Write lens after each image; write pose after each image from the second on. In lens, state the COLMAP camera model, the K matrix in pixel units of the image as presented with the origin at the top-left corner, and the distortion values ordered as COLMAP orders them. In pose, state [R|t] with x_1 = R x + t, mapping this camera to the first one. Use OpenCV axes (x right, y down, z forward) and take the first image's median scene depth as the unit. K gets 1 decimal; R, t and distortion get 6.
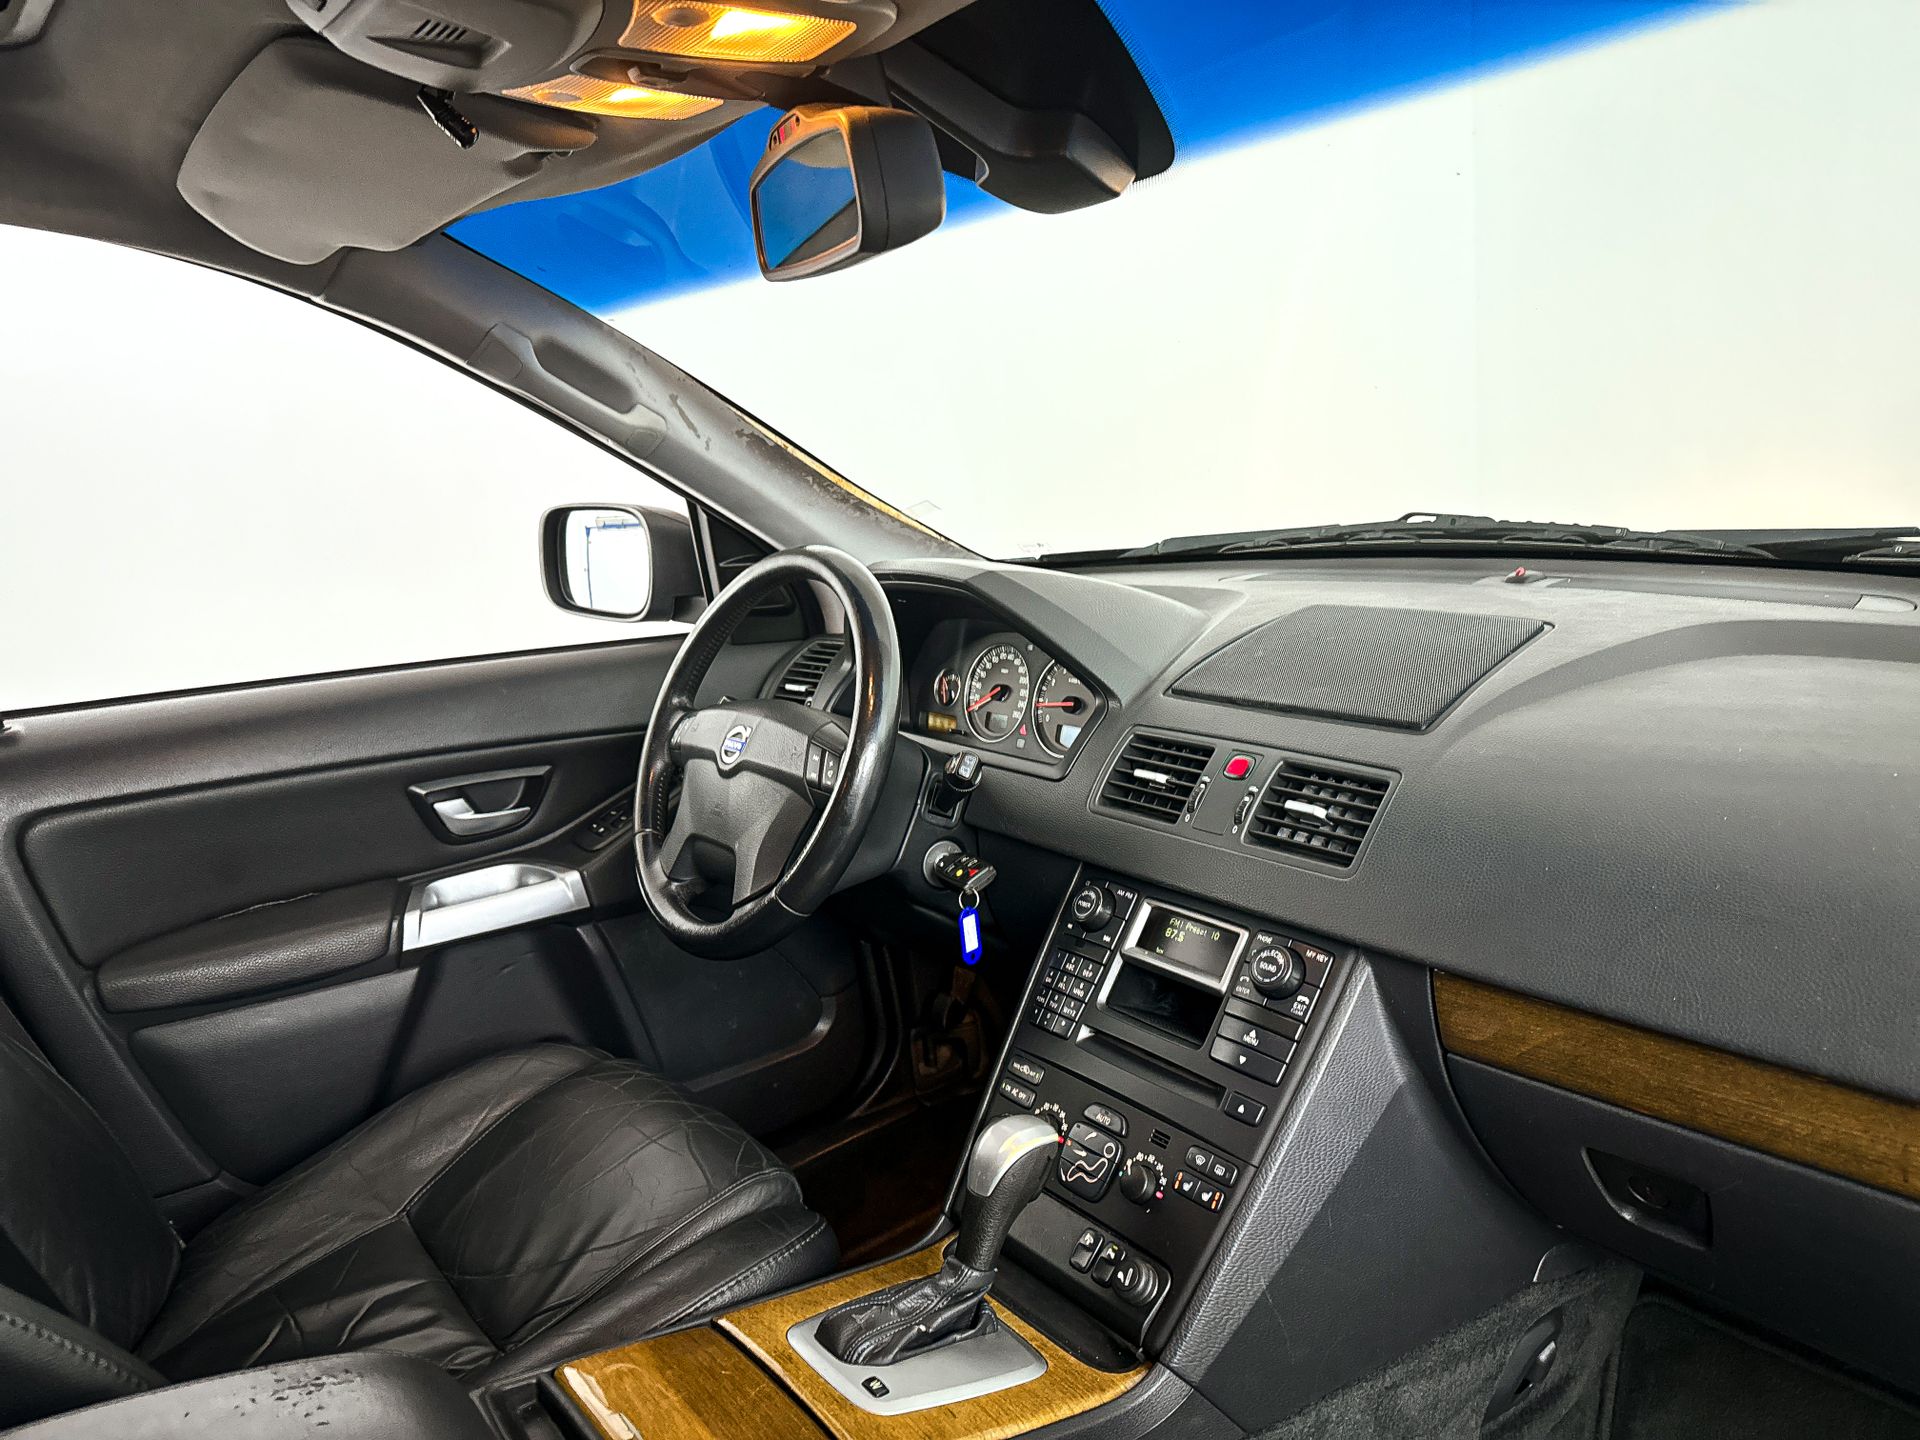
lens RADIAL K [[1373.3, 0, 940.6], [0, 1373.3, 704.0], [0, 0, 1]] dist [0.026082, -0.062127]
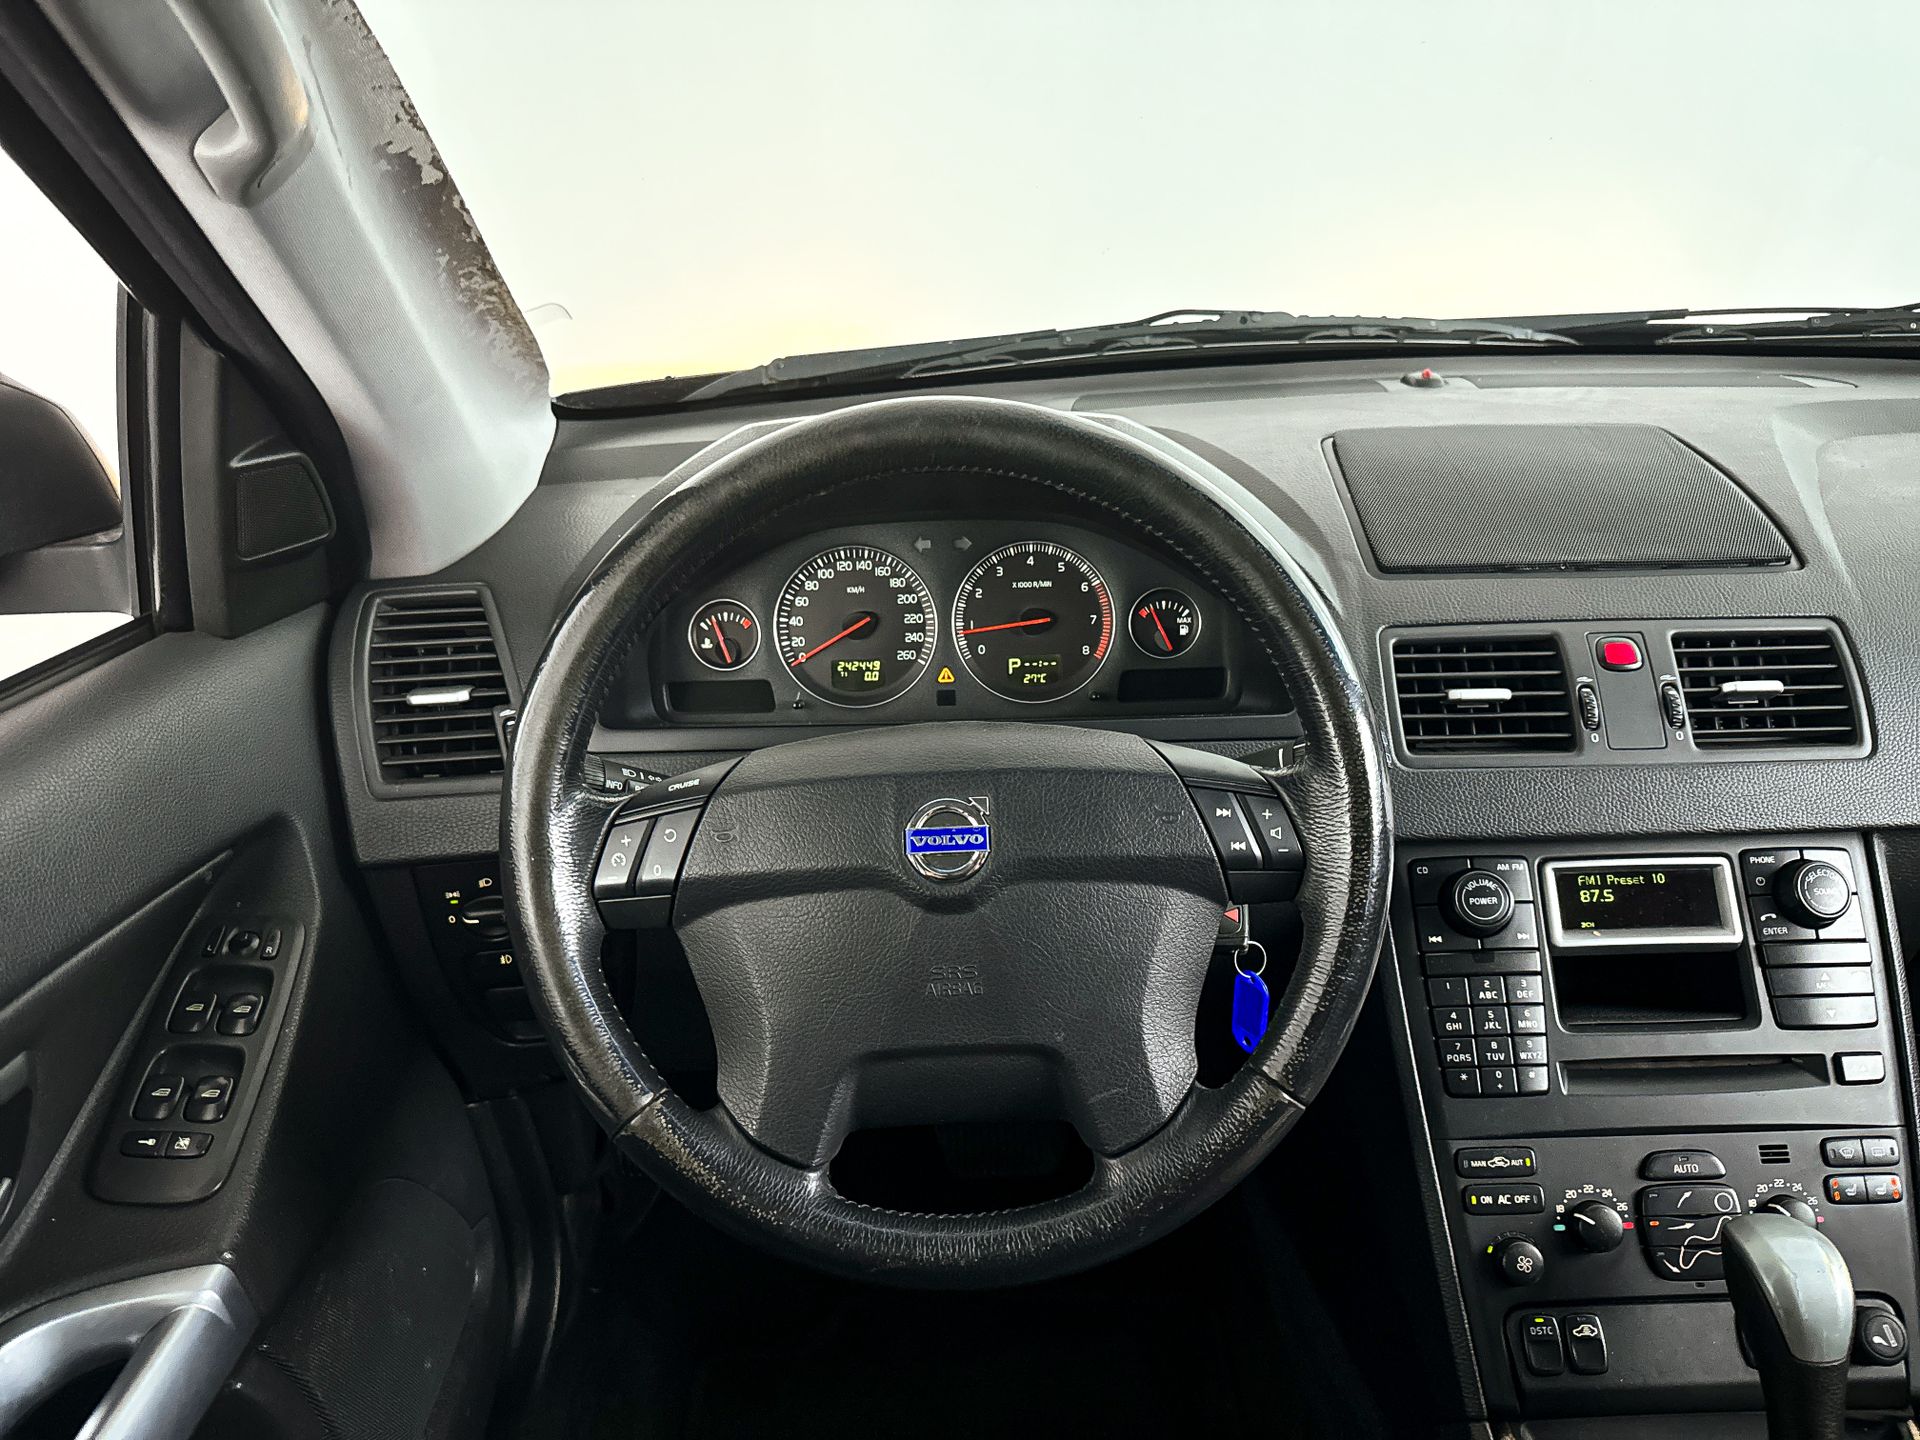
lens RADIAL K [[1373.3, 0, 936.9], [0, 1373.3, 727.1], [0, 0, 1]] dist [0.026082, -0.062127]
pose [[0.592371, -0.251127, 0.765527, -0.451158], [0.138575, 0.967778, 0.210244, -0.096439], [-0.793658, -0.018459, 0.608084, 0.645899]]
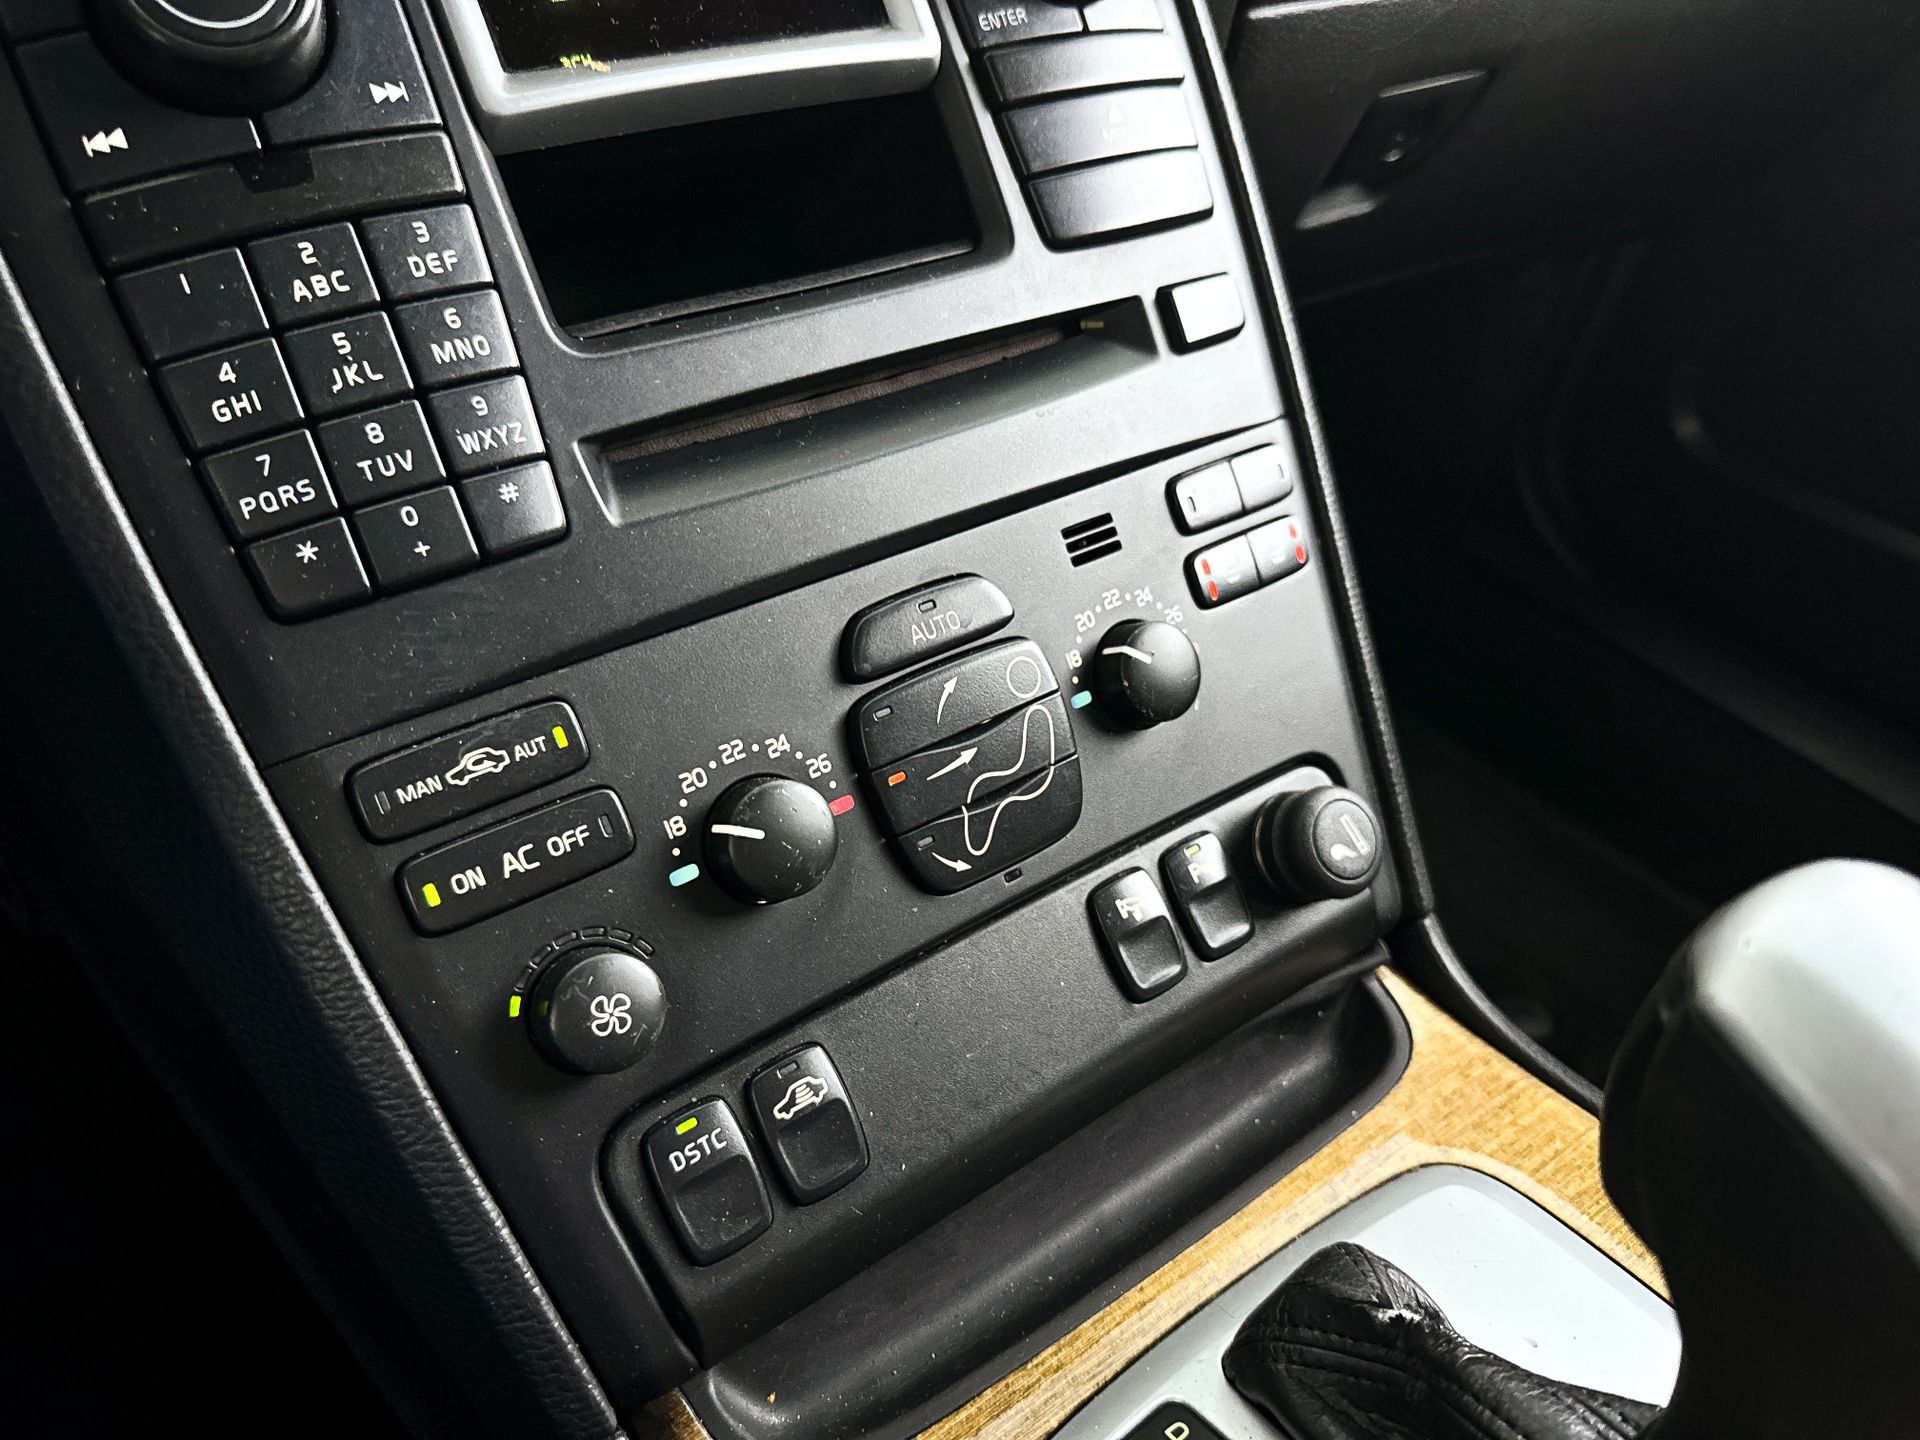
lens RADIAL K [[1373.3, 0, 957.4], [0, 1373.3, 715.8], [0, 0, 1]] dist [0.026082, -0.062127]
pose [[-0.005530, -0.554193, 0.832370, -0.100991], [0.154976, 0.821851, 0.548219, 0.115828], [-0.987903, 0.132028, 0.081342, 0.716786]]
